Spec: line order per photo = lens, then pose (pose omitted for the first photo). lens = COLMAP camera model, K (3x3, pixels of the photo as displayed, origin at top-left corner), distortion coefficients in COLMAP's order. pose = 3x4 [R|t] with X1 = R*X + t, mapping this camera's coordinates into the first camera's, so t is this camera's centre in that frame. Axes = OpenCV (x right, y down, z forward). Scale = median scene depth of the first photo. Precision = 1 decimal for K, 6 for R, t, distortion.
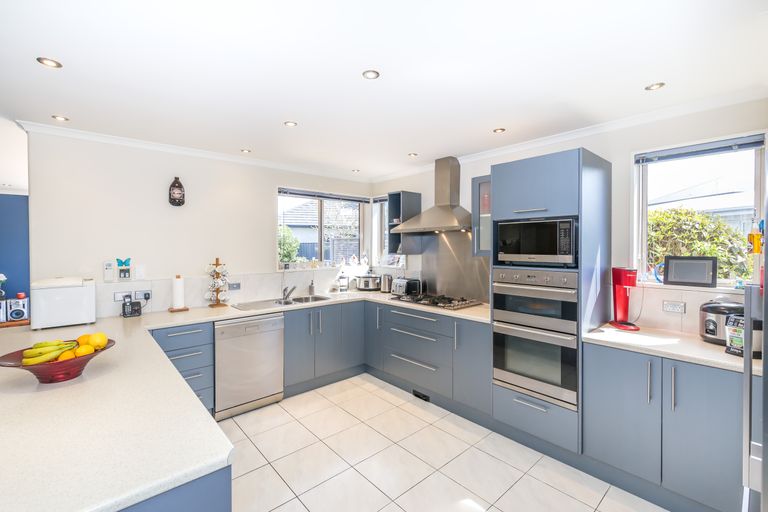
lens RADIAL K [[337.2, 0, 384.5], [0, 337.2, 248.8], [0, 0, 1]] dist [0.002006, 0.000249]
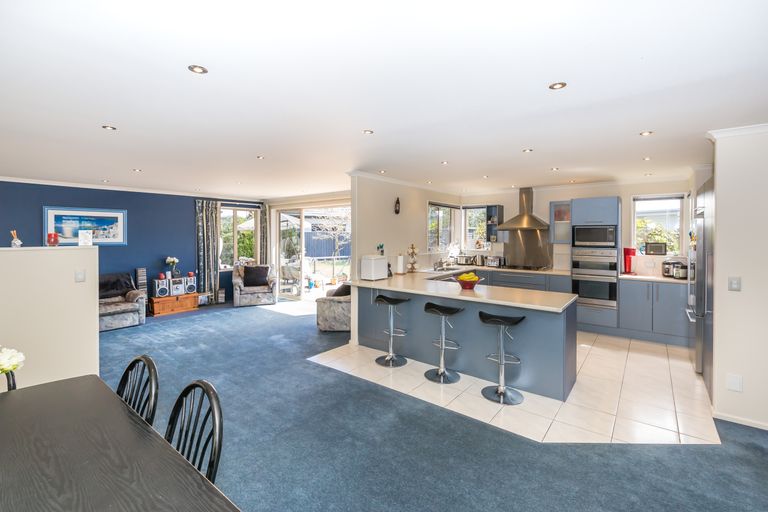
lens RADIAL K [[344.7, 0, 382.1], [0, 344.7, 239.1], [0, 0, 1]] dist [-0.000101, -0.000075]
pose [[0.981914, 0.000132, 0.189328, -1.307192], [-0.000978, 0.999990, 0.004376, -0.009529], [-0.189325, -0.004482, 0.981904, -0.913502]]
